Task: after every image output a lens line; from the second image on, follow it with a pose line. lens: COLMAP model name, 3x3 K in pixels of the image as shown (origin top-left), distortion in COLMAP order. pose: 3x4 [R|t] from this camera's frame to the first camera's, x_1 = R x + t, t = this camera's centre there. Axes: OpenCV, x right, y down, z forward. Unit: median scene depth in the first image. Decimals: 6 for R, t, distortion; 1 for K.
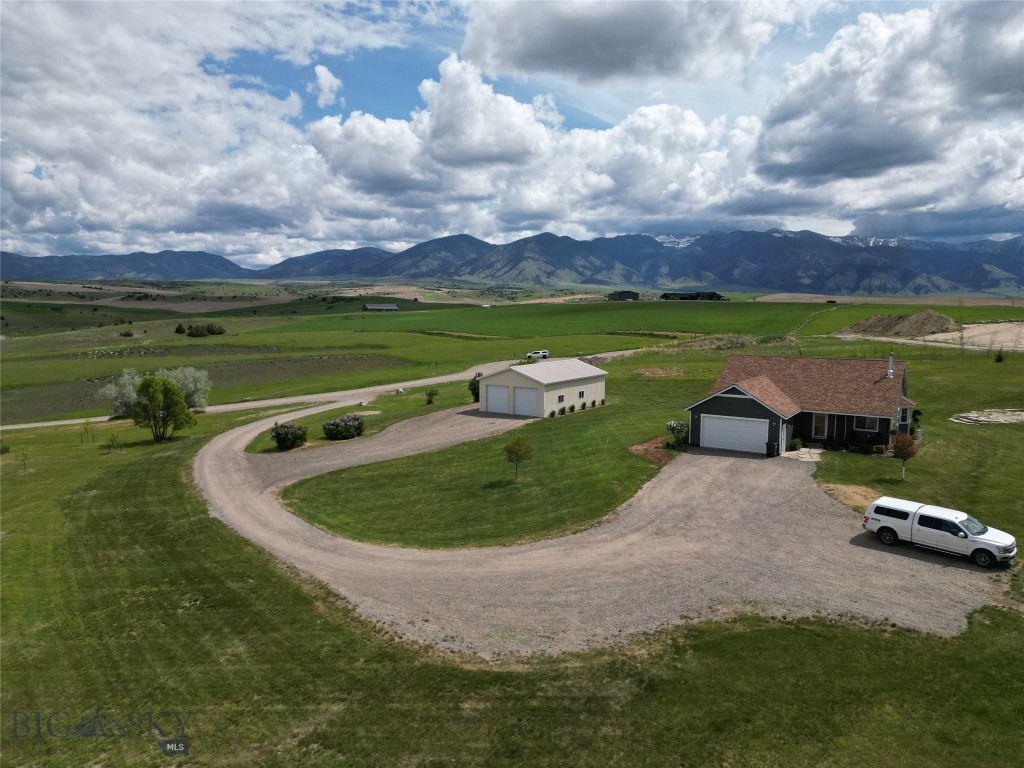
lens RADIAL K [[726.3, 0, 509.4], [0, 726.3, 380.7], [0, 0, 1]] dist [0.071681, -0.065182]
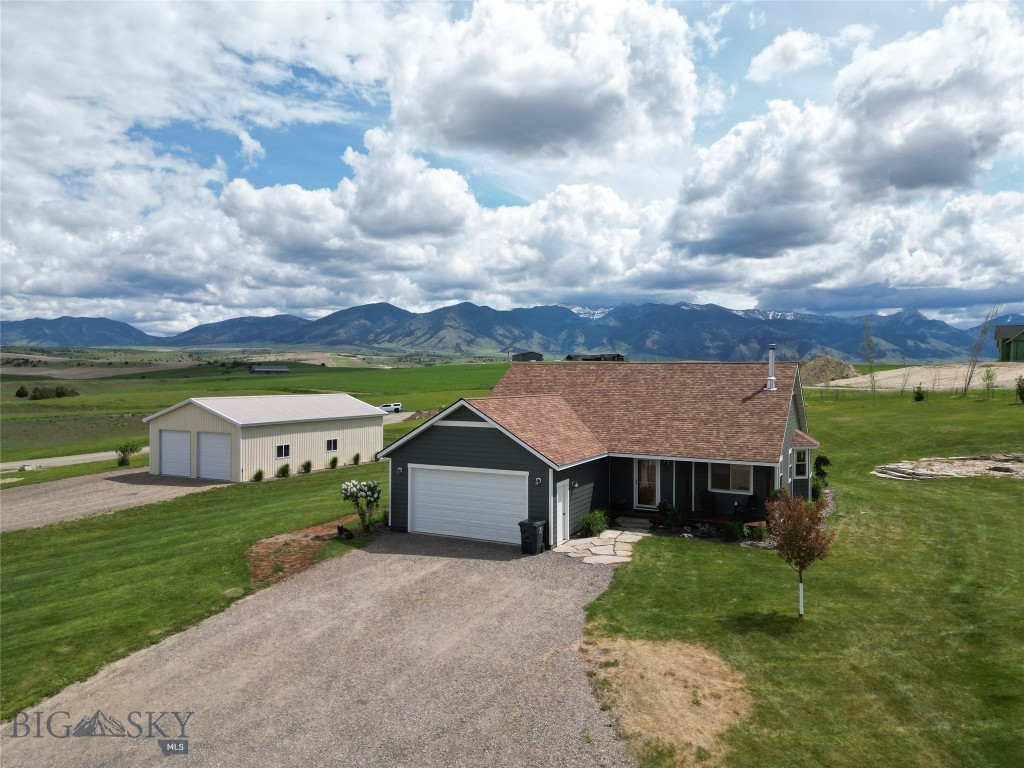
lens RADIAL K [[726.3, 0, 516.8], [0, 726.3, 375.8], [0, 0, 1]] dist [0.071681, -0.065182]
pose [[0.993130, 0.001664, 0.117007, 0.097801], [0.010112, 0.994938, -0.099980, 0.012829], [-0.116581, 0.100476, 0.988086, 0.179021]]
